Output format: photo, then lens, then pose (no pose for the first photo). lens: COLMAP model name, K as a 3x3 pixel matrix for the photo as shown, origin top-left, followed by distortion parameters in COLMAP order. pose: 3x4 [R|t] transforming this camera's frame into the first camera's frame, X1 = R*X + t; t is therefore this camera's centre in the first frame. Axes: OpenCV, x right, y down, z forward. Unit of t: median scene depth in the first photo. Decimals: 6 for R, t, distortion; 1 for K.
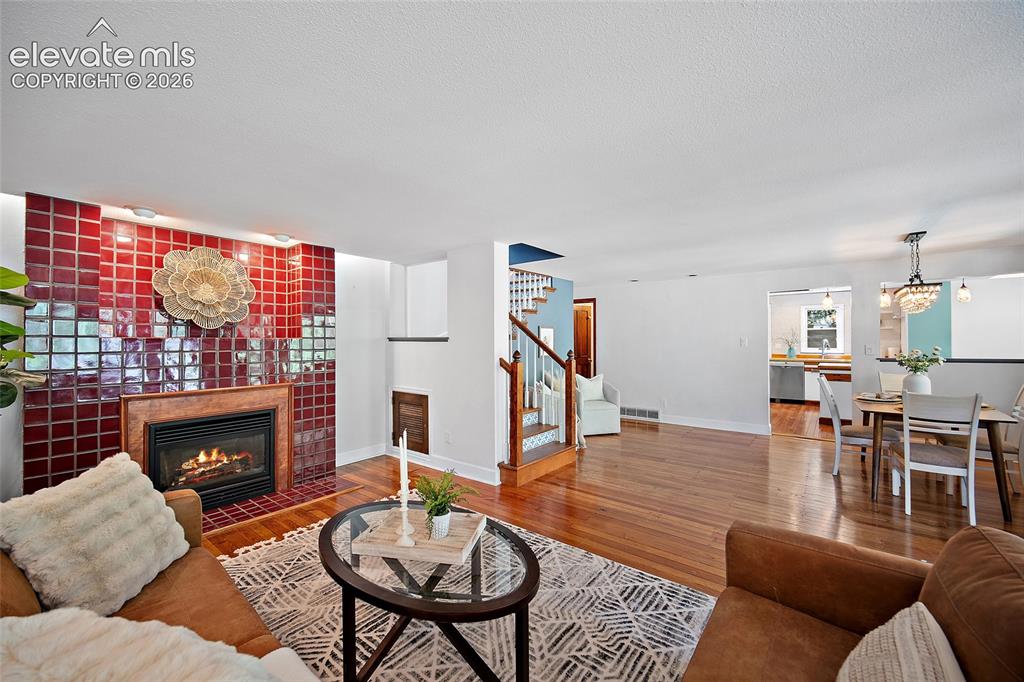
lens RADIAL K [[403.5, 0, 511.8], [0, 403.5, 341.3], [0, 0, 1]] dist [-0.004290, 0.001052]
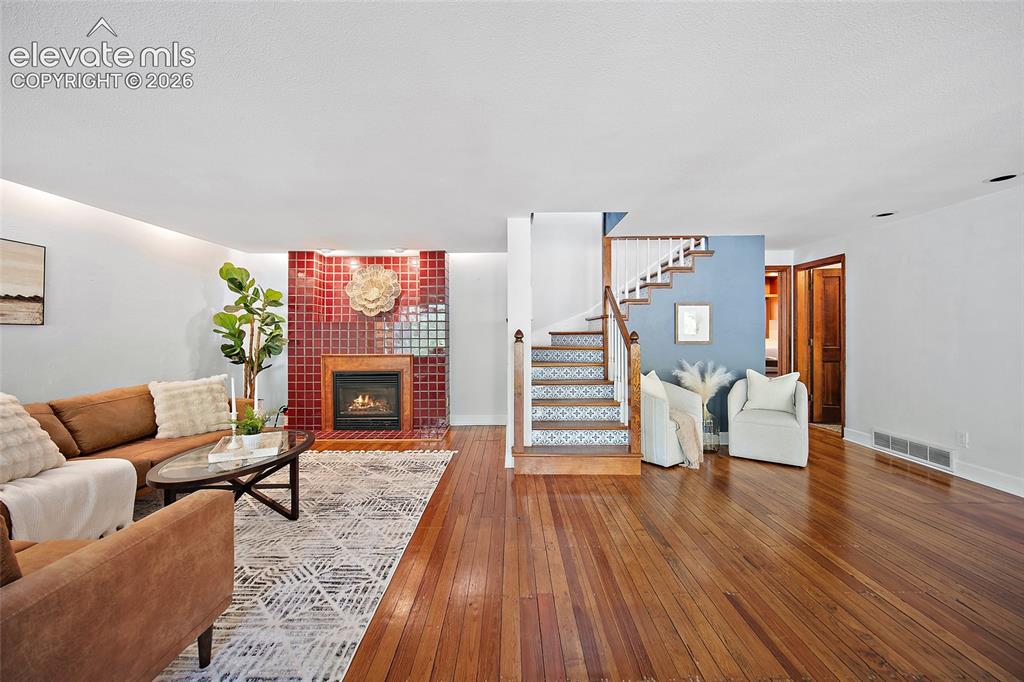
lens RADIAL K [[403.5, 0, 510.9], [0, 403.5, 338.0], [0, 0, 1]] dist [-0.004290, 0.001052]
pose [[0.623104, 0.009512, -0.782081, 0.754225], [-0.000166, 0.999928, 0.012029, 0.031854], [0.782139, -0.007366, 0.623060, 0.411021]]
